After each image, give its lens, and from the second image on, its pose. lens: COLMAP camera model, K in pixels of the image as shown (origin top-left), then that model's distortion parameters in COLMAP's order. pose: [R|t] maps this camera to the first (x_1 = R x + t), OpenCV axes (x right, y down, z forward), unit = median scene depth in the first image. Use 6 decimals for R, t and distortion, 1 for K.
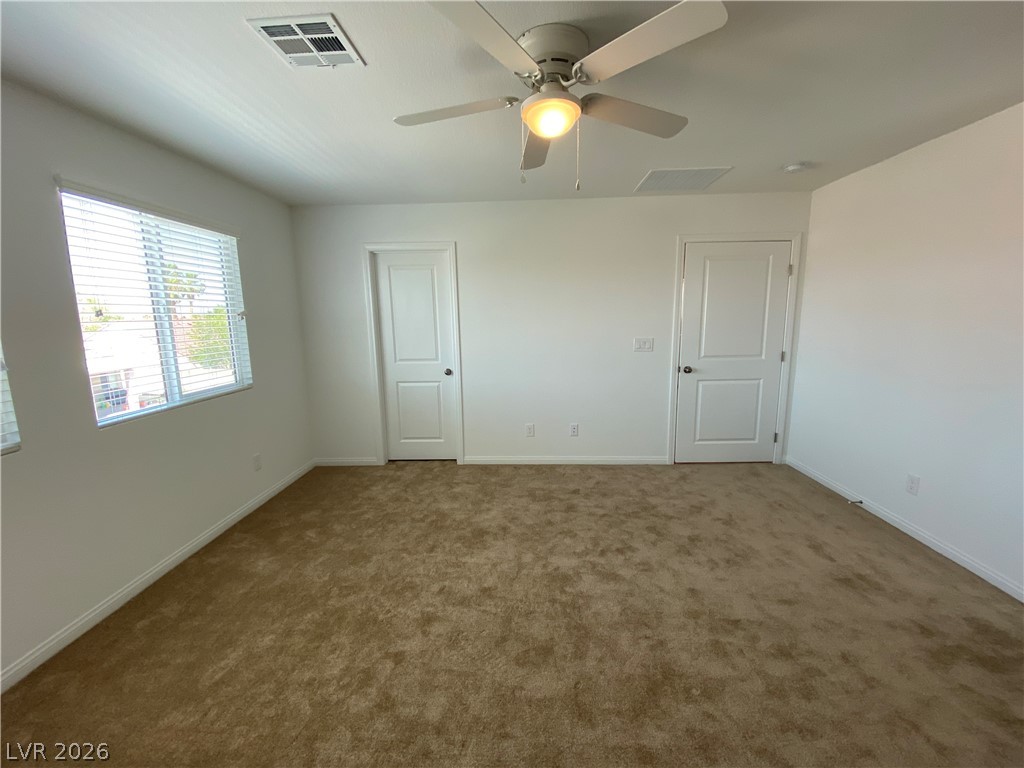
lens RADIAL K [[413.1, 0, 511.1], [0, 413.1, 381.6], [0, 0, 1]] dist [0.028990, -0.024086]
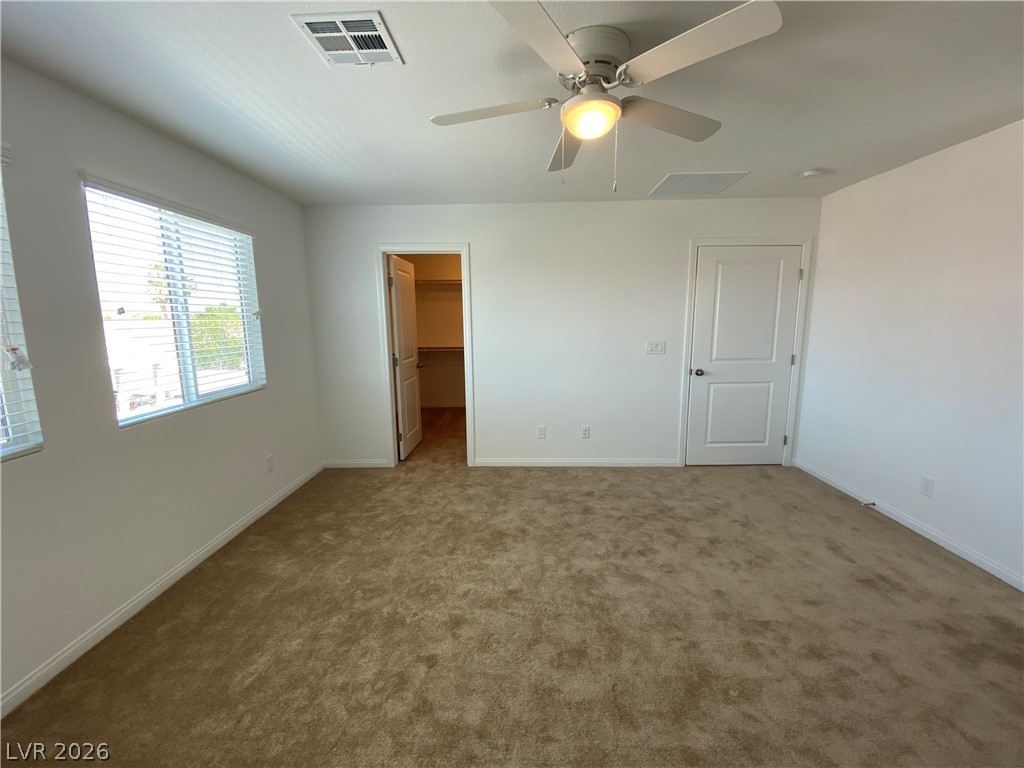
lens RADIAL K [[413.1, 0, 511.1], [0, 413.1, 381.6], [0, 0, 1]] dist [0.028990, -0.024086]
pose [[0.999850, 0.004783, 0.016666, -0.079822], [-0.004674, 0.999967, -0.006583, 0.003912], [-0.016697, 0.006504, 0.999839, 0.003064]]
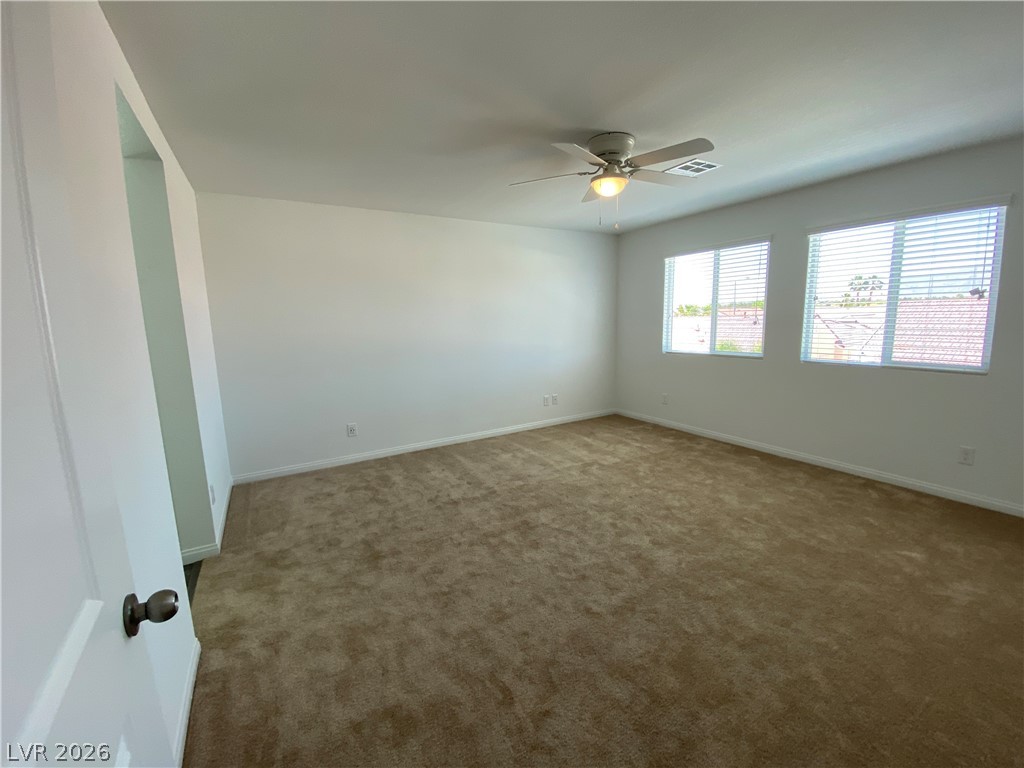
lens RADIAL K [[413.1, 0, 511.1], [0, 413.1, 381.6], [0, 0, 1]] dist [0.028990, -0.024086]
pose [[-0.832514, 0.118174, -0.541254, 0.999221], [-0.049855, 0.957040, 0.285637, -0.247048], [0.551756, 0.264781, -0.790858, 1.659758]]
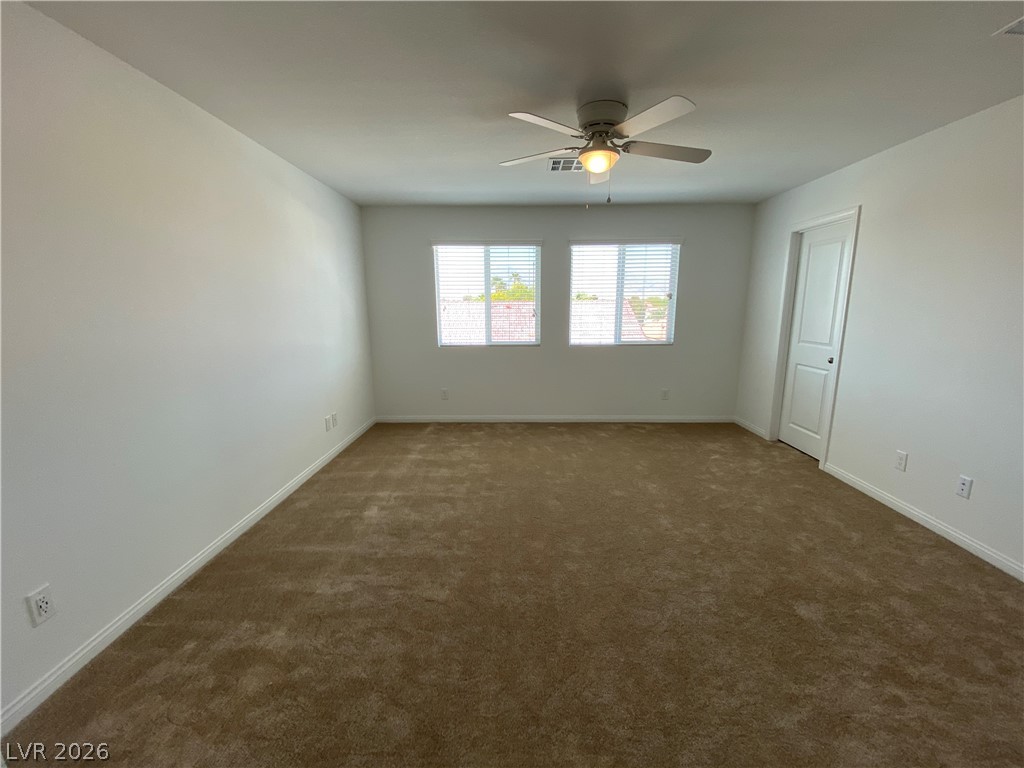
lens RADIAL K [[413.1, 0, 511.1], [0, 413.1, 381.6], [0, 0, 1]] dist [0.028990, -0.024086]
pose [[0.030990, 0.199422, -0.979424, 1.224778], [-0.151936, 0.969447, 0.192583, -0.081646], [0.987904, 0.142841, 0.060342, 0.522134]]
